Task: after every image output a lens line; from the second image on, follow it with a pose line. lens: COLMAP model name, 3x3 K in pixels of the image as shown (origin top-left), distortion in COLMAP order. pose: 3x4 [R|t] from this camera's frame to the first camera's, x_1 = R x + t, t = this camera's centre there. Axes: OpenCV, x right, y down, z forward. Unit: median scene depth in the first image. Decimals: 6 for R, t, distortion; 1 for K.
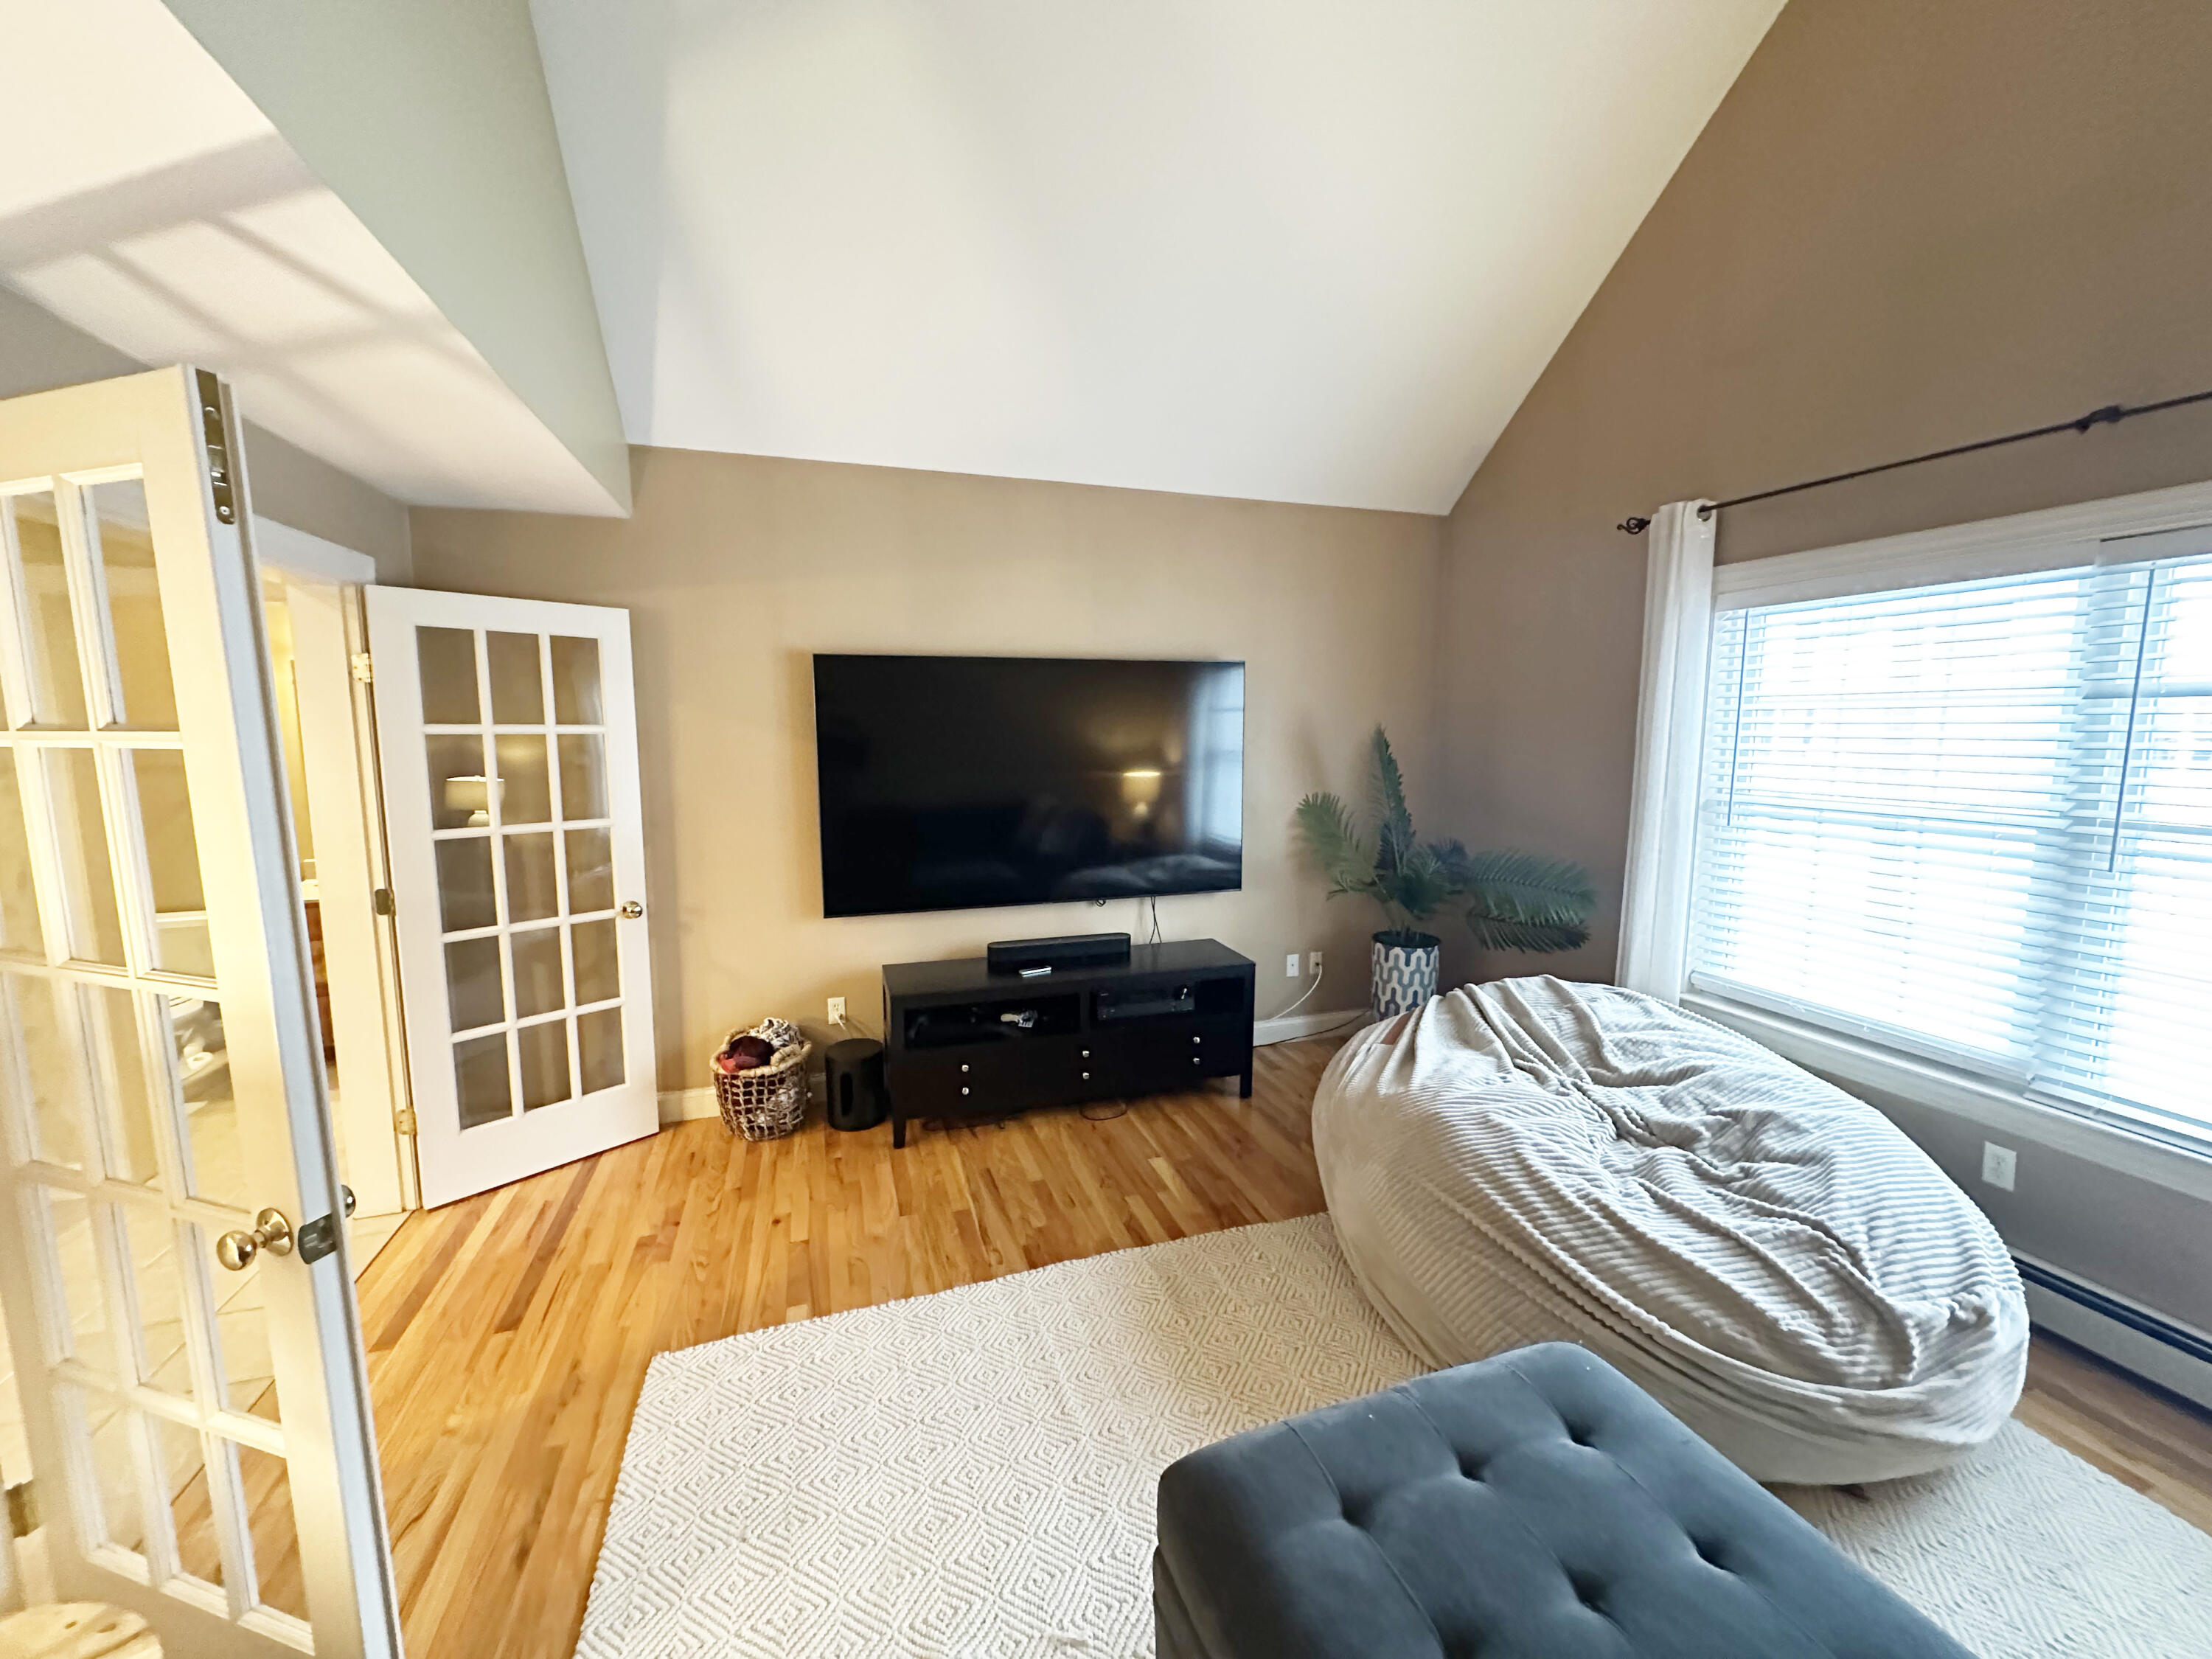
lens RADIAL K [[882.2, 0, 1106.0], [0, 882.2, 829.5], [0, 0, 1]] dist [0.000490, -0.000039]
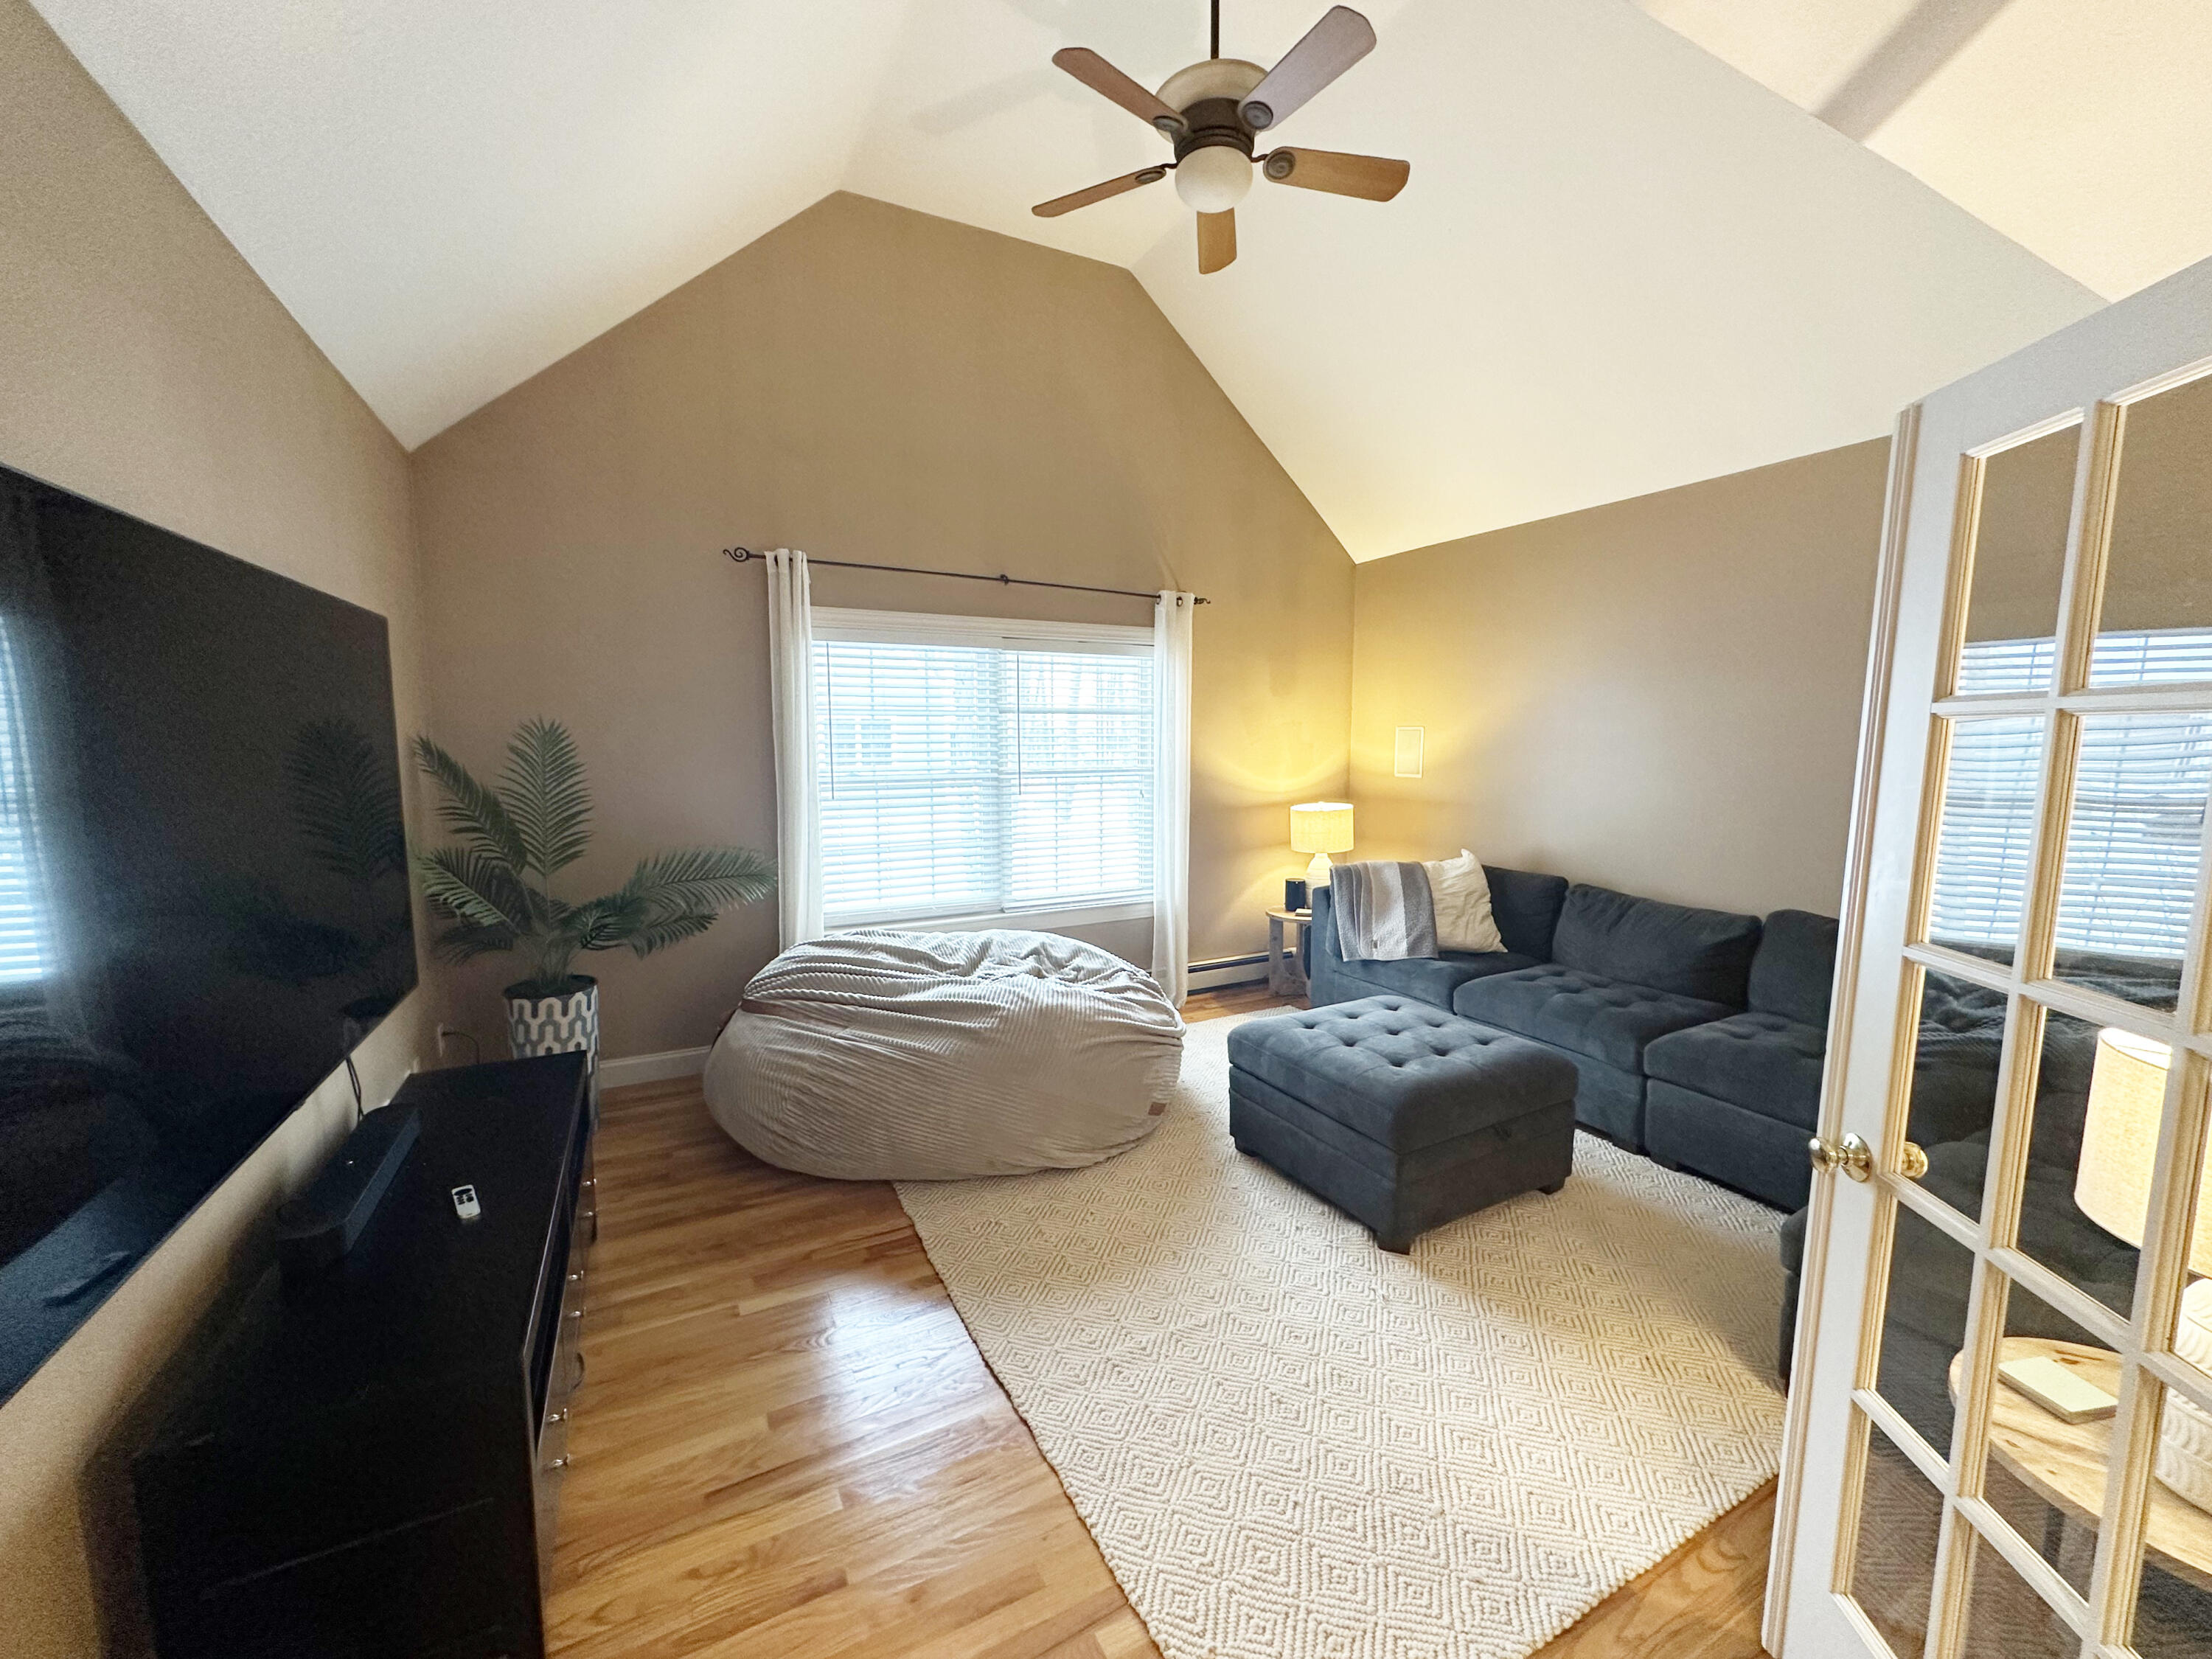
lens RADIAL K [[882.2, 0, 1106.0], [0, 882.2, 829.5], [0, 0, 1]] dist [0.000490, -0.000039]
pose [[-0.167078, -0.106401, 0.980186, -0.968922], [0.121614, 0.984344, 0.127582, -0.110856], [-0.978415, 0.140521, -0.151522, 1.095557]]
